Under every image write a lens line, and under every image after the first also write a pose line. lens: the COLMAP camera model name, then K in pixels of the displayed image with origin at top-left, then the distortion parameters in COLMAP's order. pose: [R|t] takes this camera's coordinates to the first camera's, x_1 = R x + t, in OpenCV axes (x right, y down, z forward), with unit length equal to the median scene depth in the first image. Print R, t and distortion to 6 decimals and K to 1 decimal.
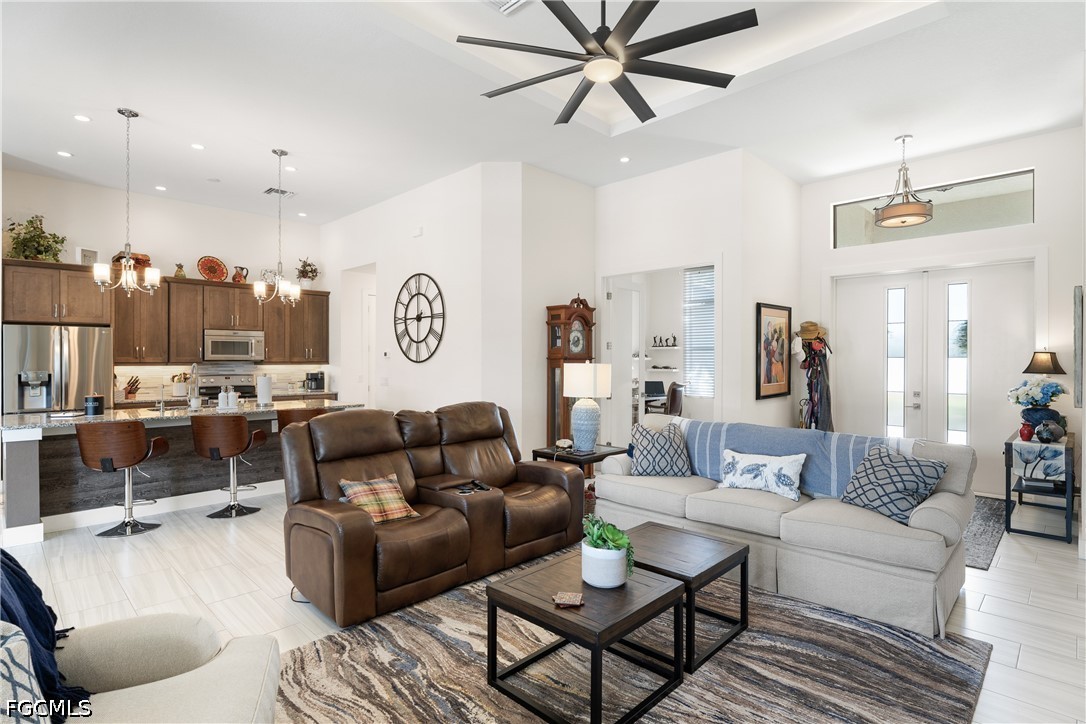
lens RADIAL K [[531.6, 0, 545.7], [0, 531.6, 365.1], [0, 0, 1]] dist [0.005861, 0.001682]
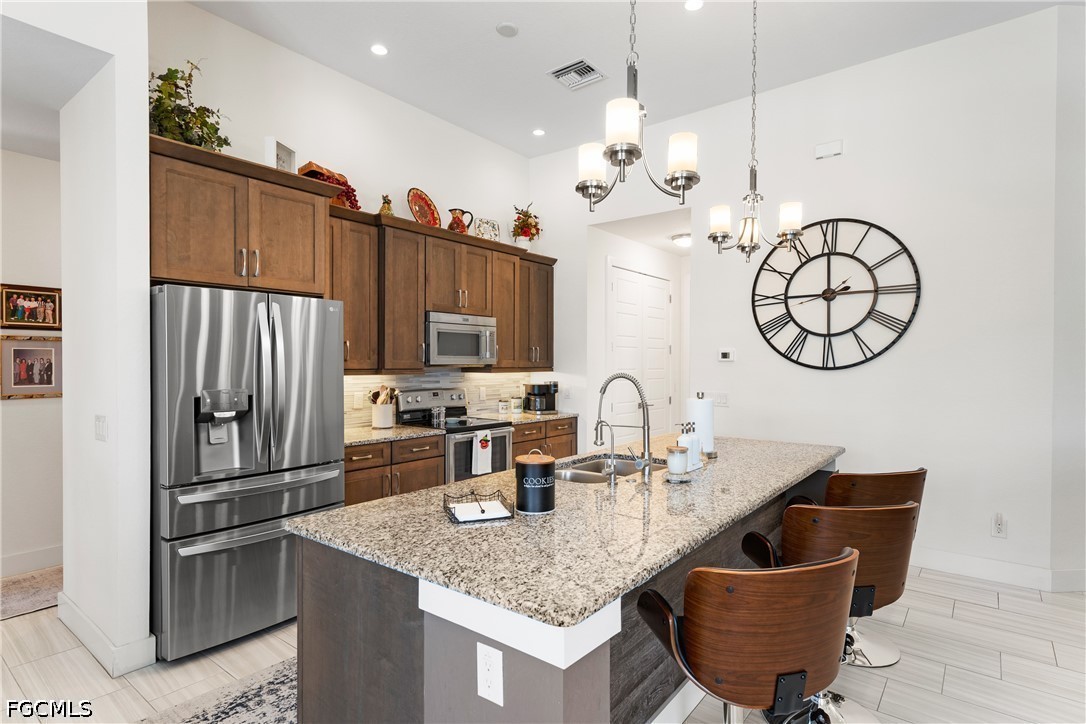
lens RADIAL K [[547.1, 0, 550.2], [0, 547.1, 368.0], [0, 0, 1]] dist [0.008540, -0.000753]
pose [[0.995037, 0.001631, 0.099488, -0.600689], [-0.001632, 0.999999, -0.000069, -0.006650], [-0.099488, -0.000094, 0.995039, 0.422478]]
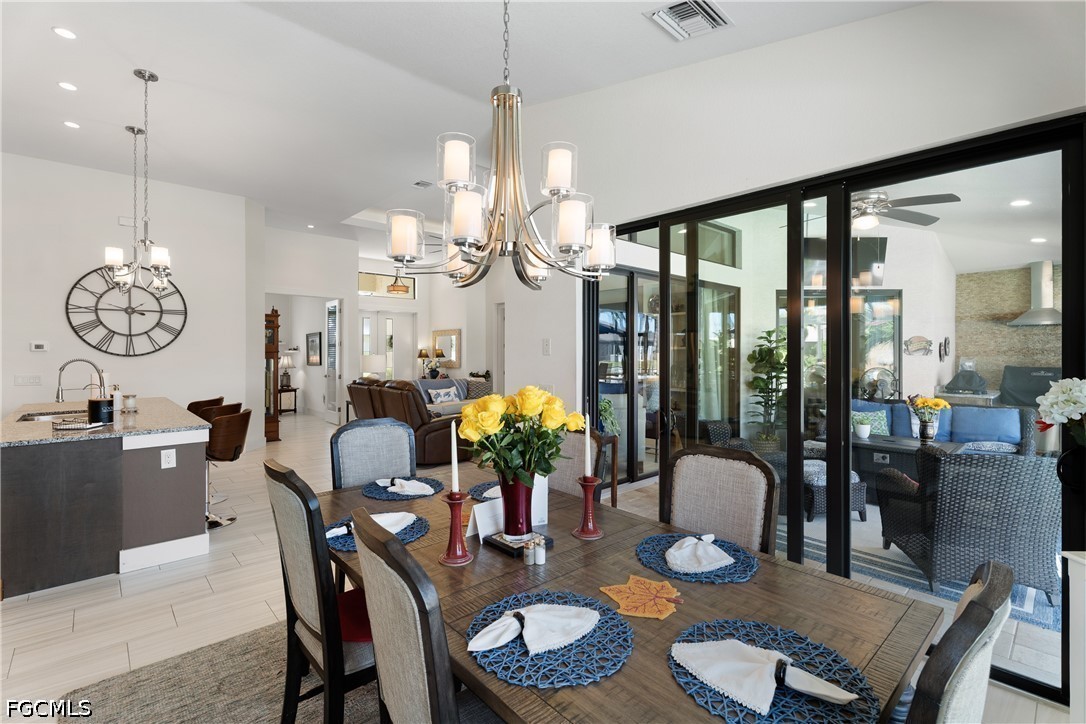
lens RADIAL K [[497.0, 0, 551.0], [0, 497.0, 351.6], [0, 0, 1]] dist [-0.003564, -0.000497]
pose [[0.039256, 0.000148, 0.999229, -1.093270], [0.012385, 0.999923, -0.000635, -0.004158], [-0.999152, 0.012400, 0.039251, 0.203220]]
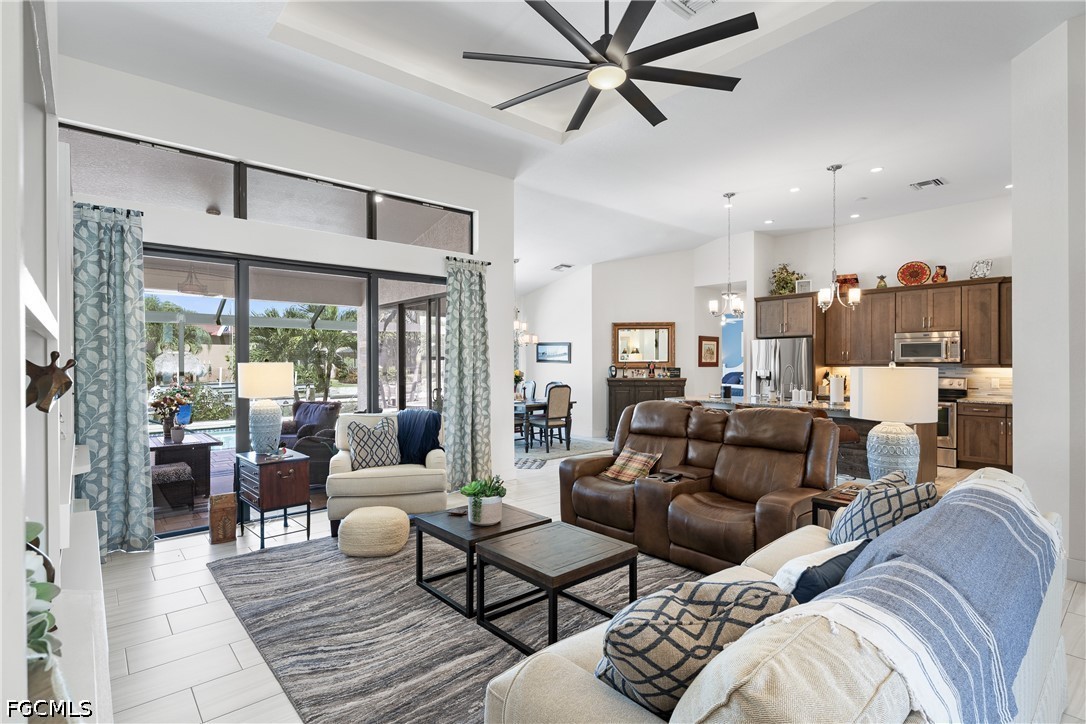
lens RADIAL K [[531.6, 0, 546.8], [0, 531.6, 361.9], [0, 0, 1]] dist [0.005861, 0.001682]
pose [[-0.083407, -0.000917, -0.996515, 0.494701], [-0.009705, 0.999953, -0.000108, -0.003678], [0.996468, 0.009662, -0.083412, 0.424995]]
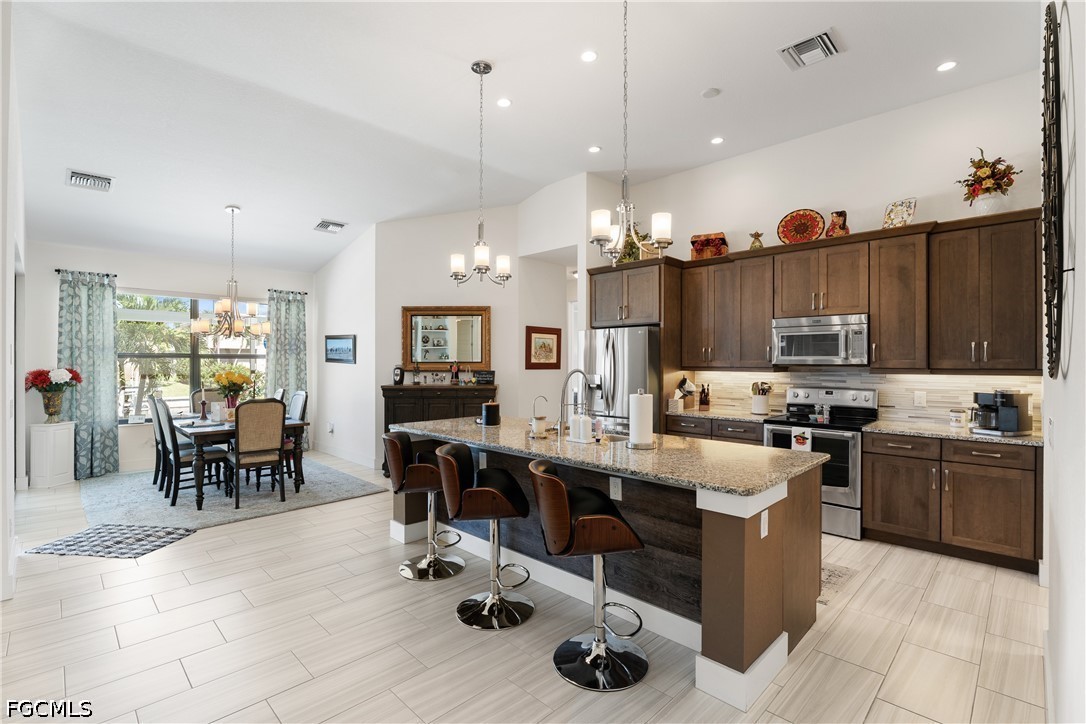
lens RADIAL K [[497.0, 0, 542.5], [0, 497.0, 359.0], [0, 0, 1]] dist [-0.003564, -0.000497]
pose [[-0.014178, -0.005449, -0.999885, -0.006366], [-0.013279, 0.999898, -0.005261, -0.009601], [0.999811, 0.013203, -0.014249, 0.758036]]
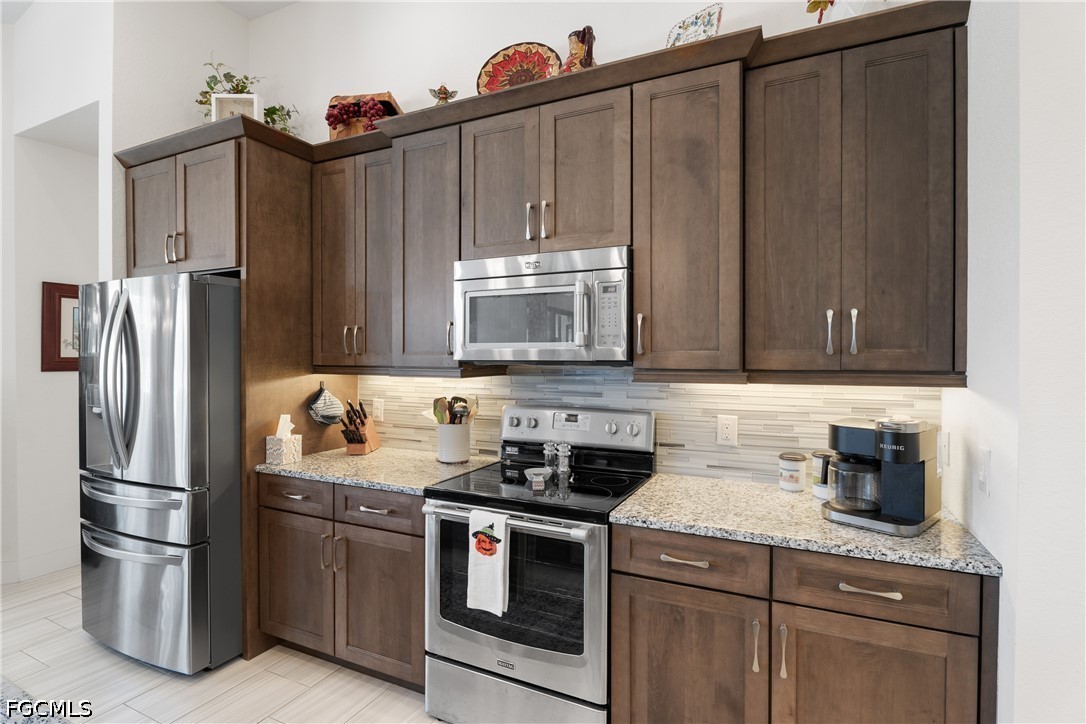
lens RADIAL K [[531.6, 0, 548.6], [0, 531.6, 355.4], [0, 0, 1]] dist [0.005861, 0.001682]
pose [[0.308186, 0.001298, -0.951325, -0.347068], [-0.011030, 0.999937, -0.002209, -0.013247], [0.951262, 0.011174, 0.308180, 1.009765]]
